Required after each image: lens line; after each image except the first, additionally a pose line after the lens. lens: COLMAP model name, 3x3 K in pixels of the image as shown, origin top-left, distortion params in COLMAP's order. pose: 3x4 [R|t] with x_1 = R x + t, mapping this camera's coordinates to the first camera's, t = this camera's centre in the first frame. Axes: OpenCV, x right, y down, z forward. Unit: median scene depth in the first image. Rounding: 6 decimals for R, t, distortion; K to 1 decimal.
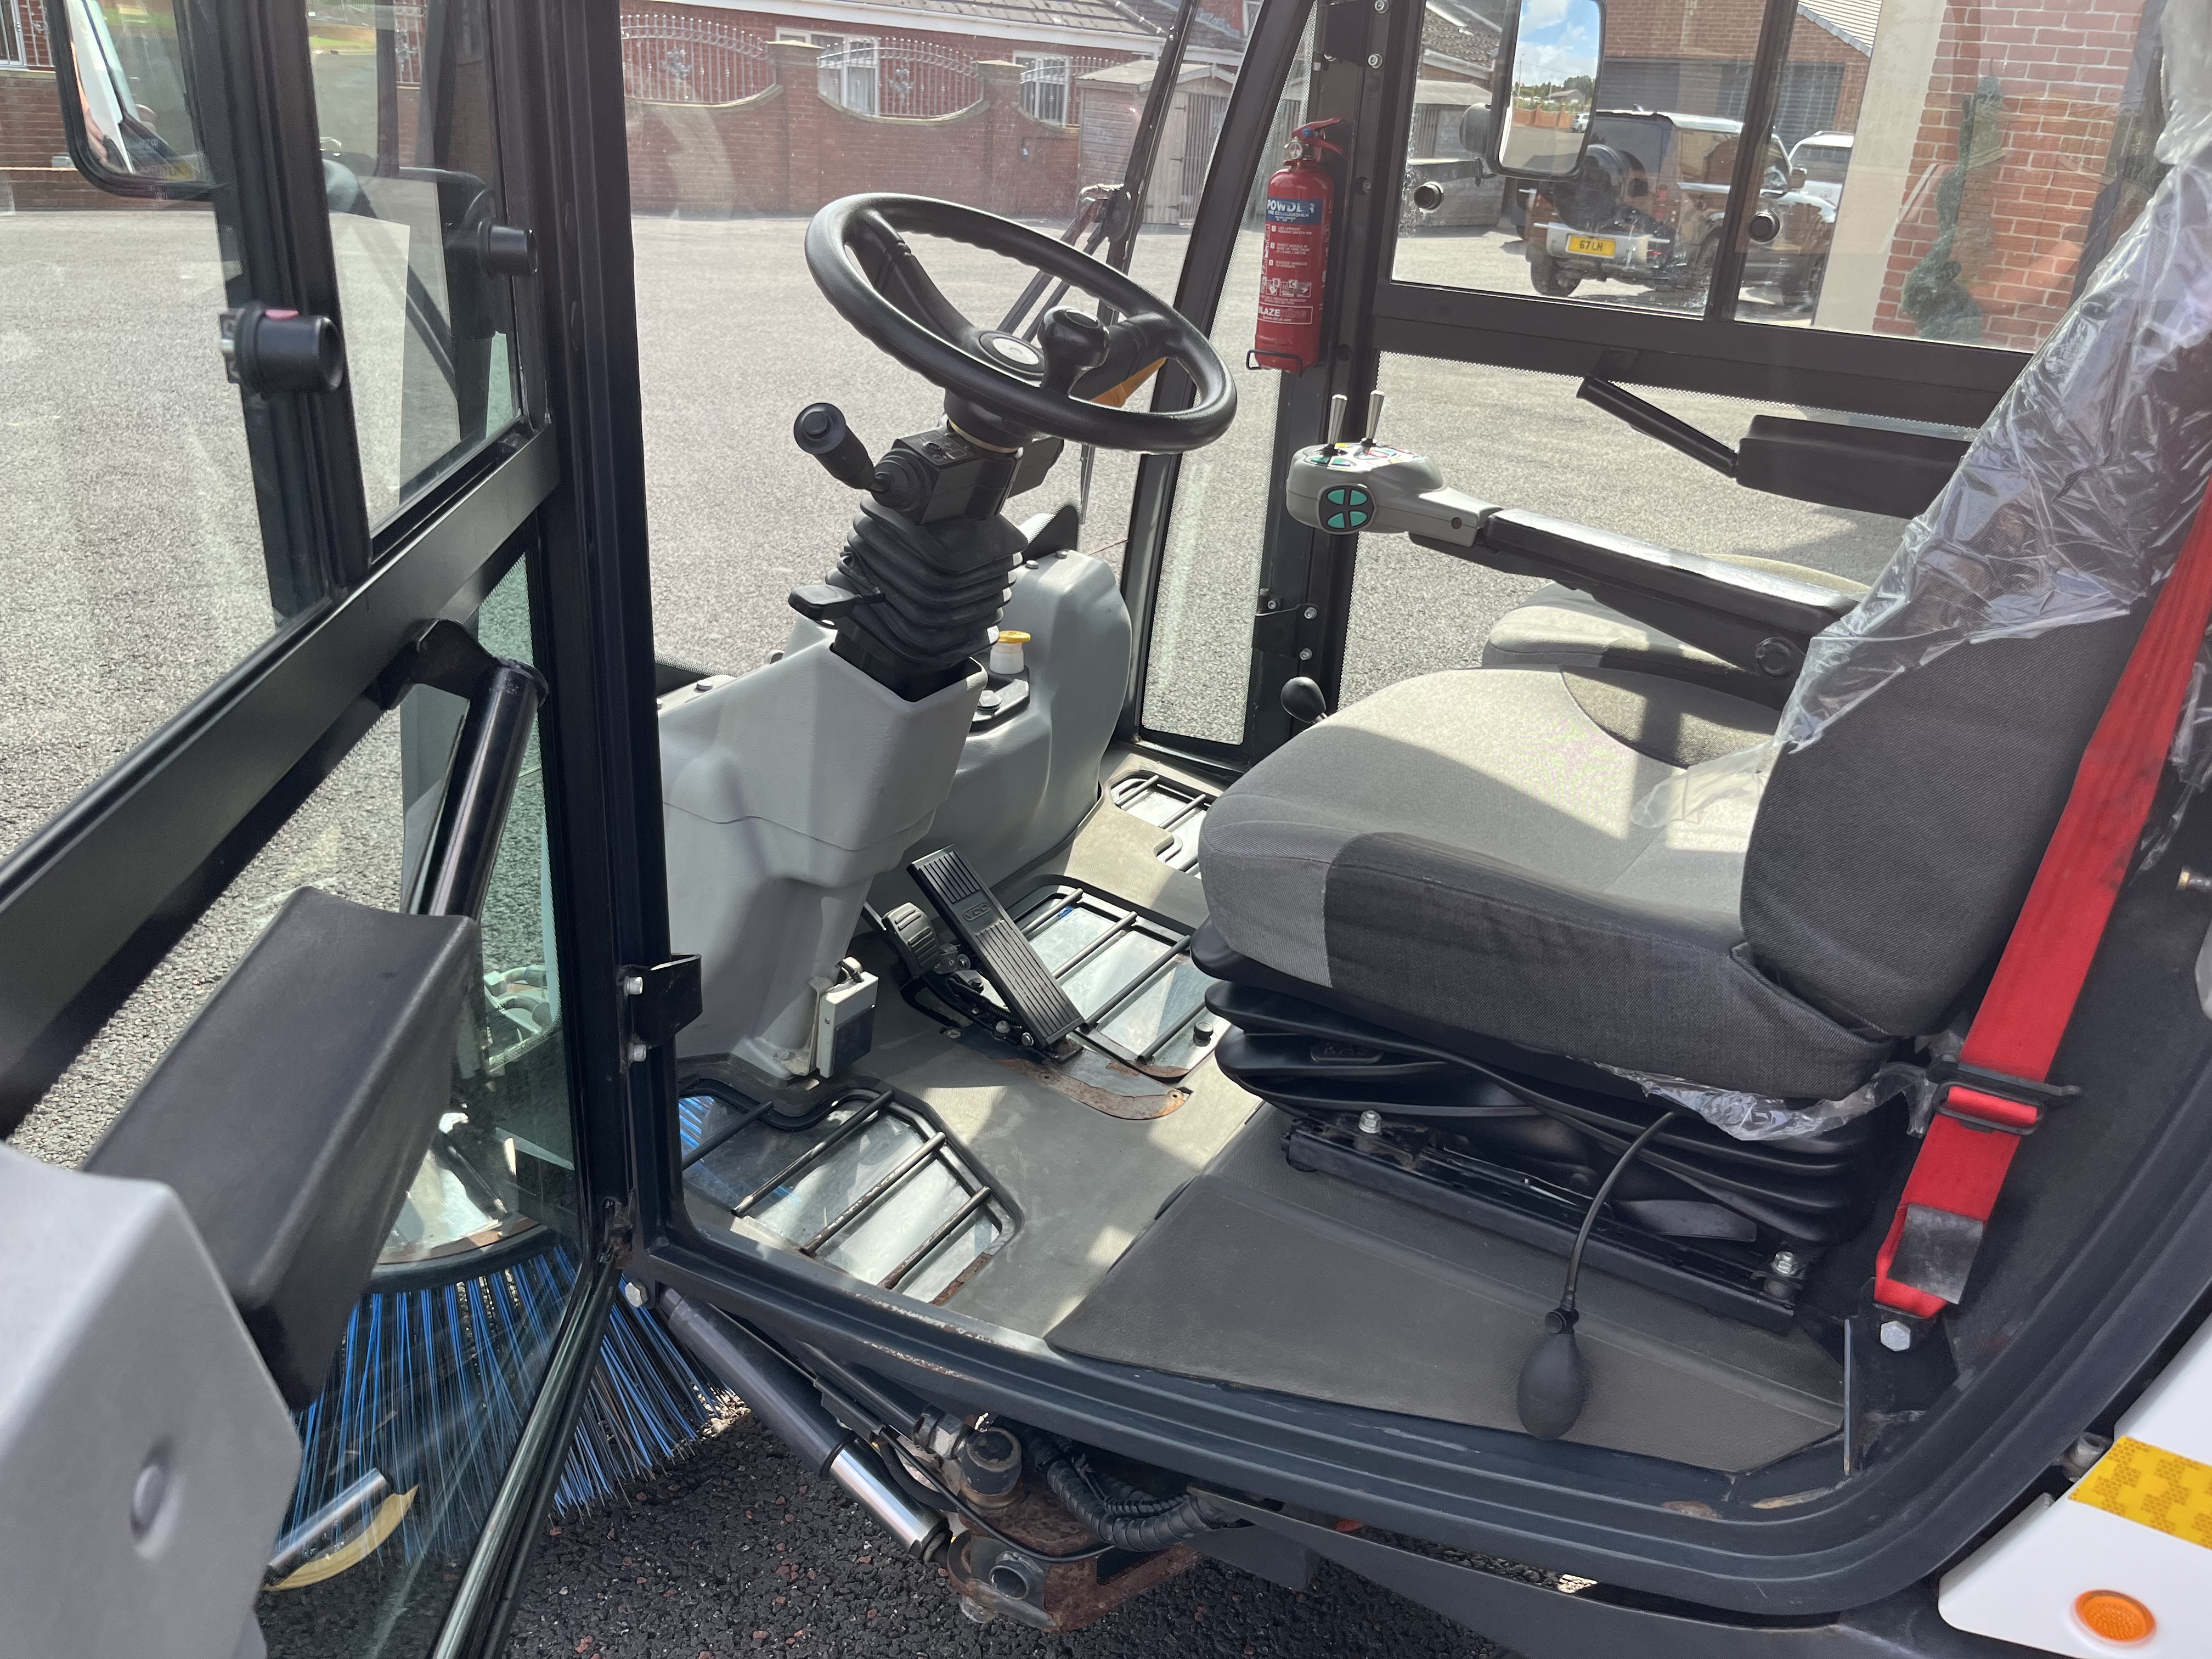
lens RADIAL K [[1685.4, 0, 1106.0], [0, 1685.4, 829.5], [0, 0, 1]] dist [0.039130, -0.053642]
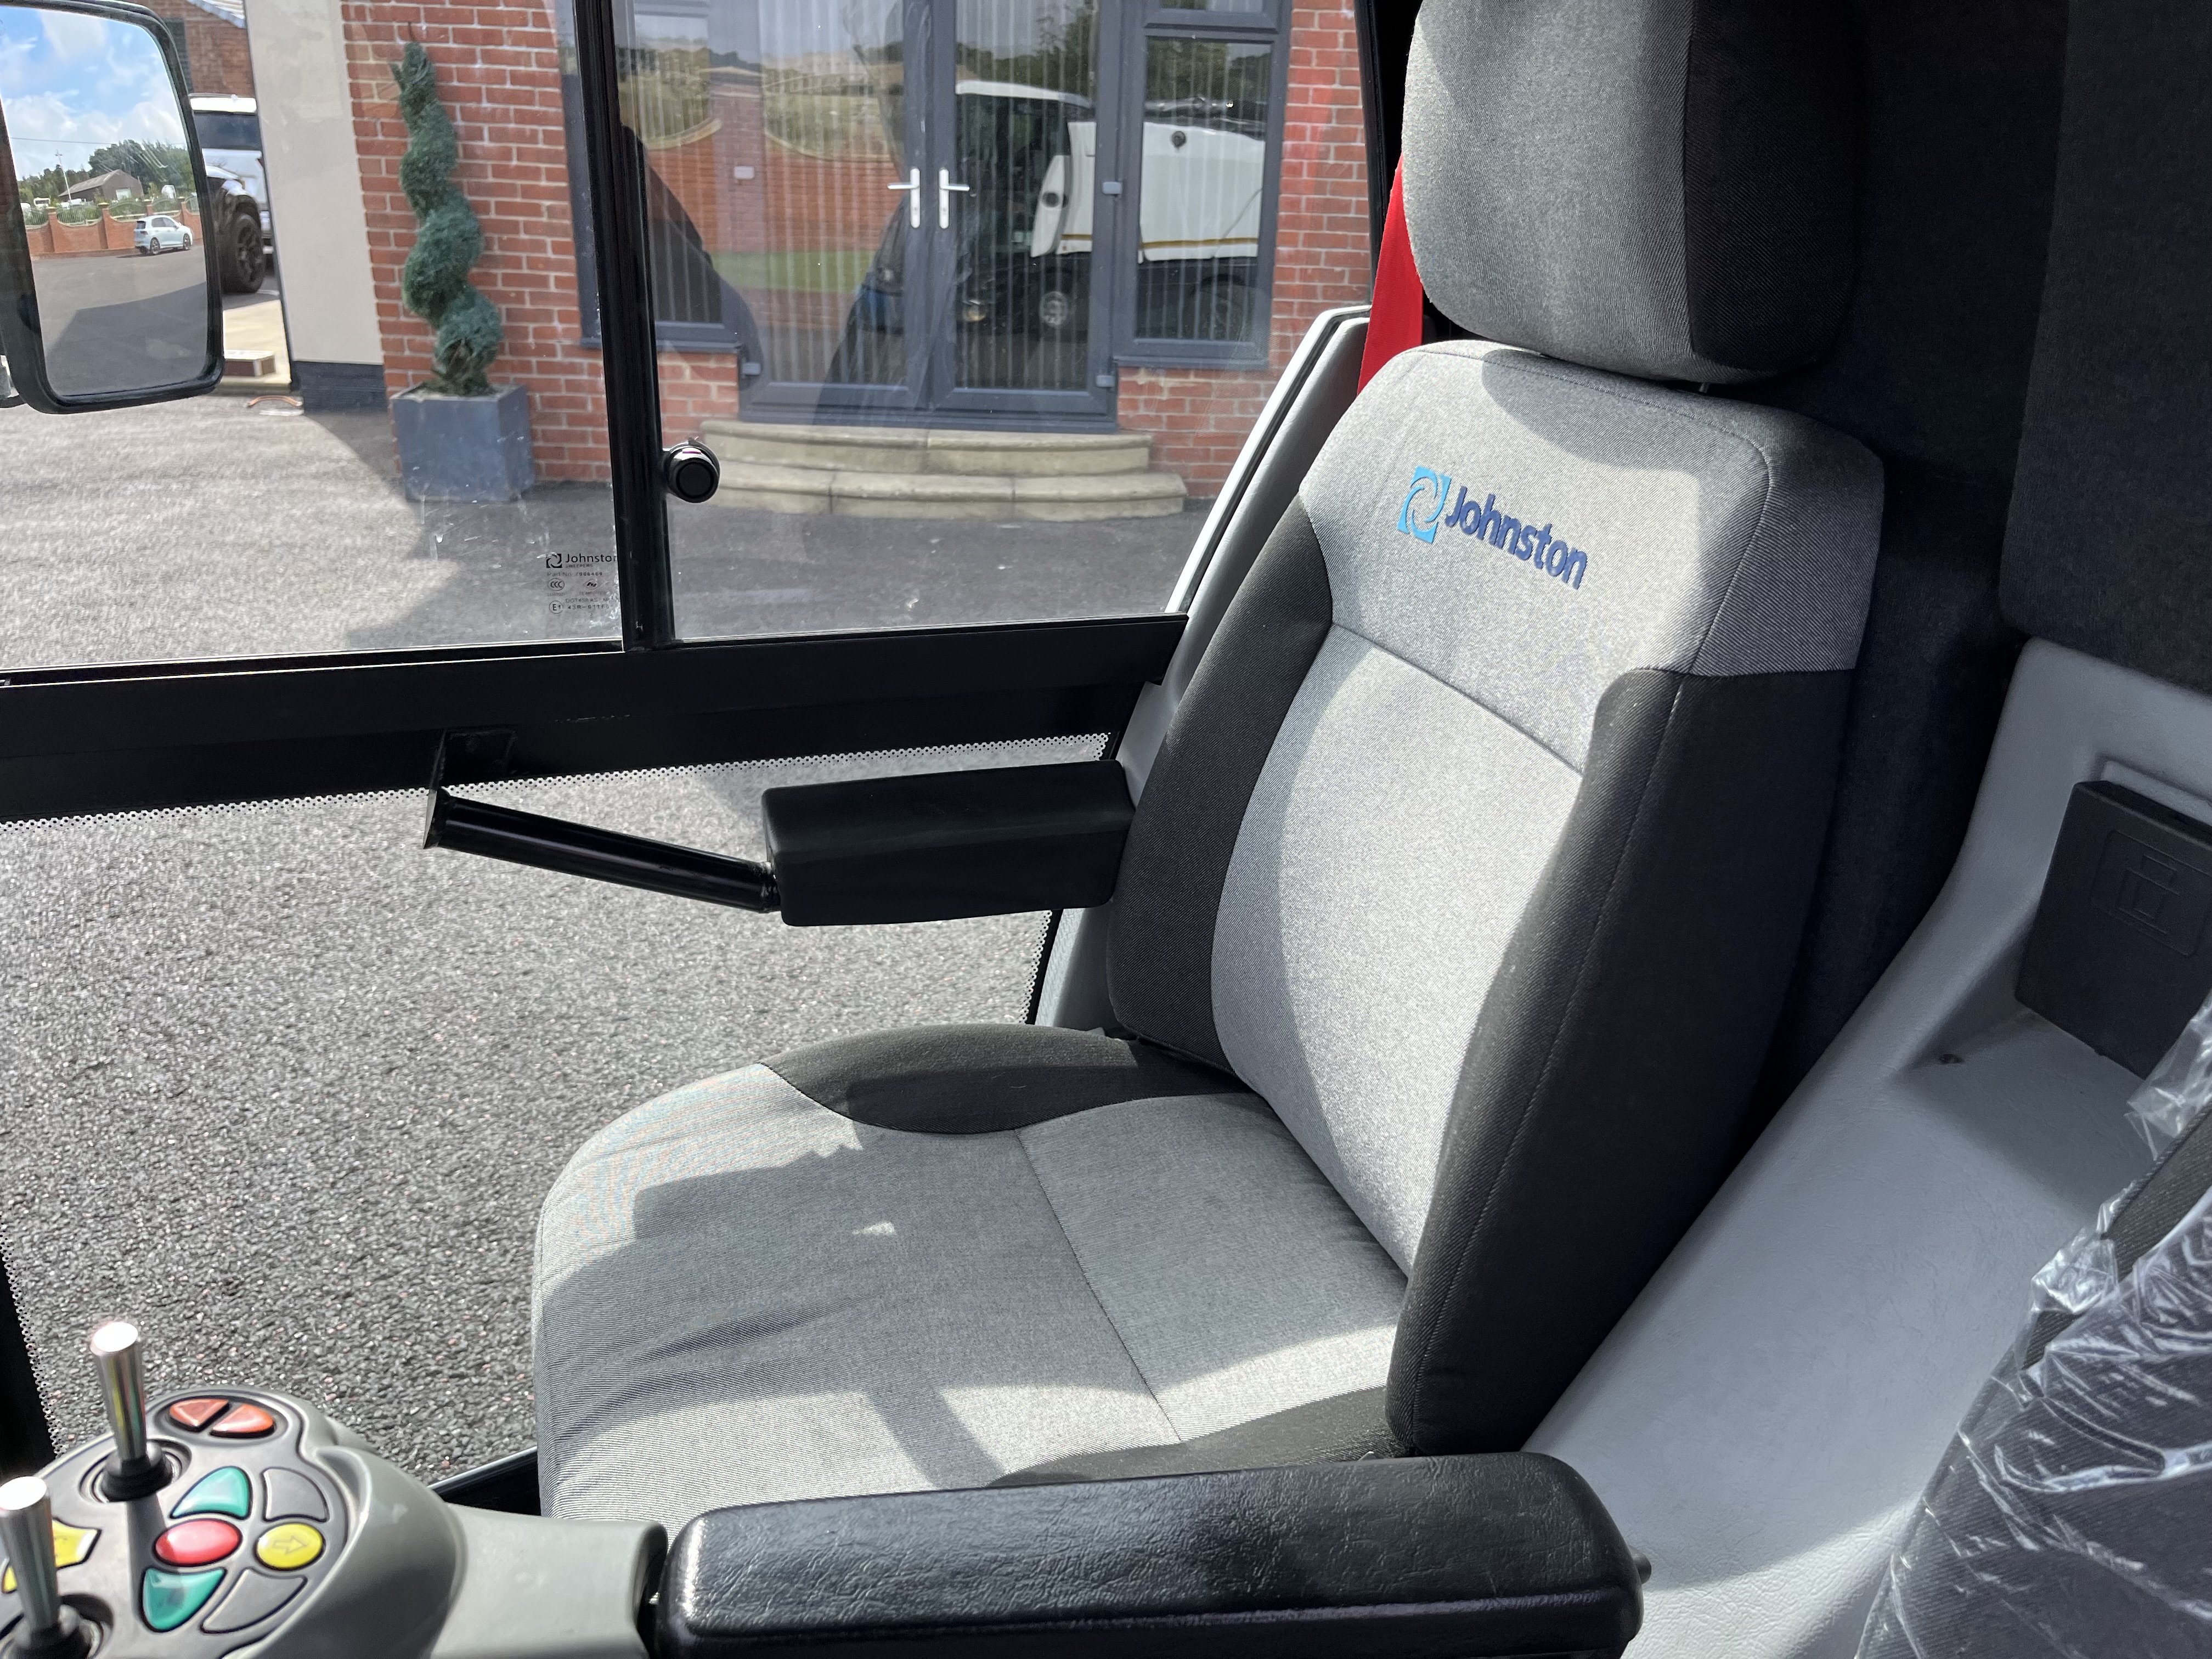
lens RADIAL K [[1685.4, 0, 1106.0], [0, 1685.4, 829.5], [0, 0, 1]] dist [0.039130, -0.053642]
pose [[0.659675, -0.315547, 0.682099, 0.072687], [0.295615, 0.943375, 0.150520, -0.253891], [-0.690971, 0.102345, 0.715601, 0.483677]]
